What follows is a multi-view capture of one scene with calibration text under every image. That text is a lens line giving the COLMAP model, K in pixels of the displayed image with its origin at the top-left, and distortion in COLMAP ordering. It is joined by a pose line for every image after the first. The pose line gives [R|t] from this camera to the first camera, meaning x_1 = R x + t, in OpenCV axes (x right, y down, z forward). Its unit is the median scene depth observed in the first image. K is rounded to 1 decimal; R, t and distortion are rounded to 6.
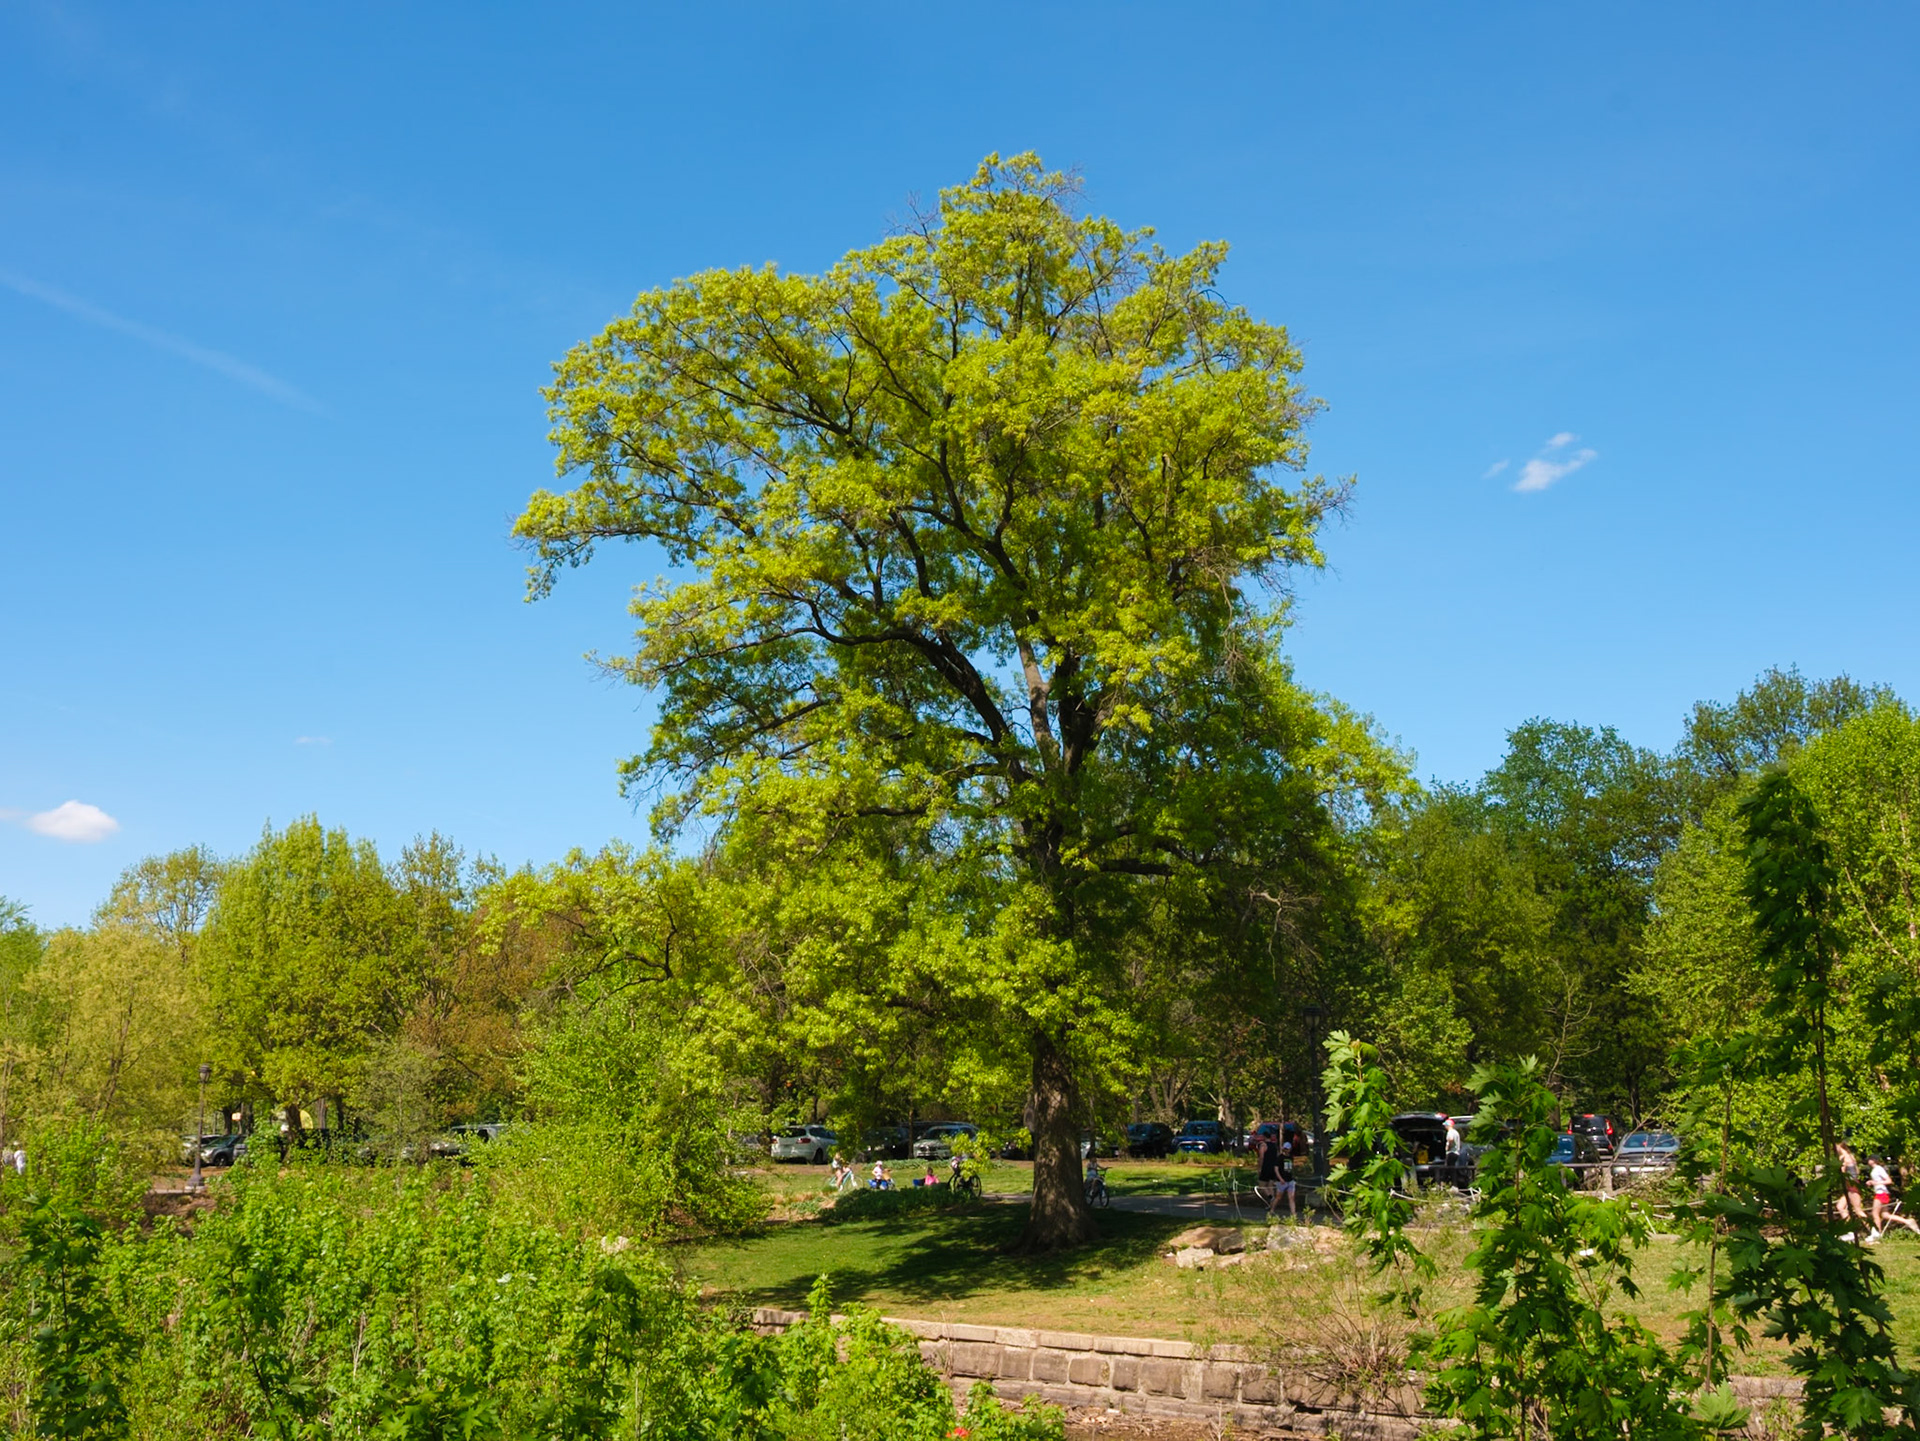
lens RADIAL K [[2031.5, 0, 960.0], [0, 2031.5, 720.5], [0, 0, 1]] dist [-0.066072, 0.128697]
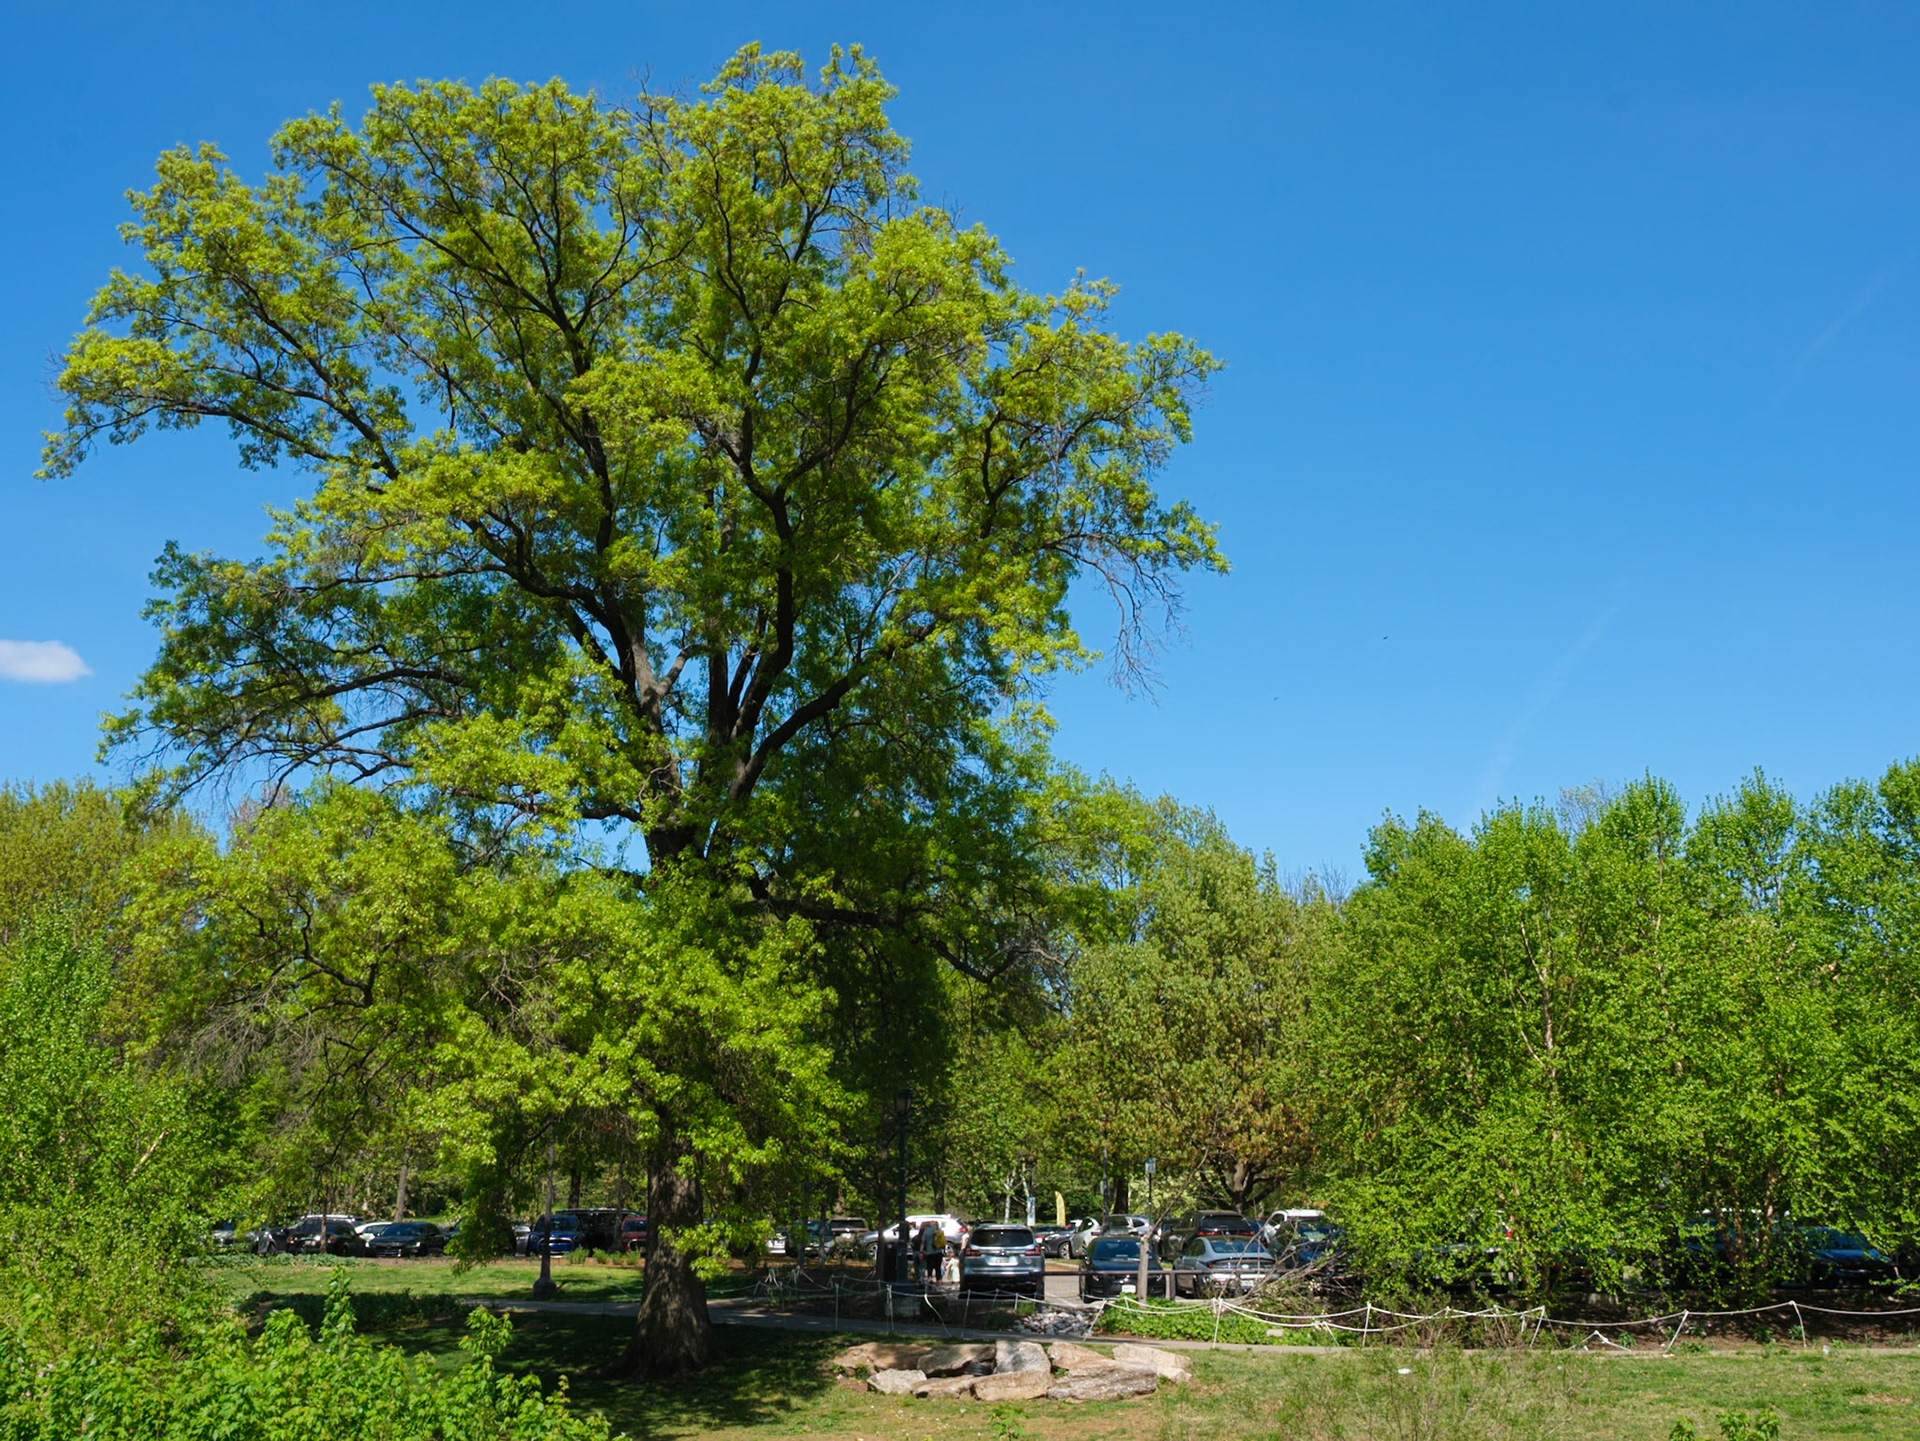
lens RADIAL K [[2031.5, 0, 960.0], [0, 2031.5, 720.5], [0, 0, 1]] dist [-0.066072, 0.128697]
pose [[0.891269, 0.120878, 0.437068, -0.255373], [-0.100738, 0.992513, -0.069069, 0.050241], [-0.442145, 0.017530, 0.896772, 0.234893]]
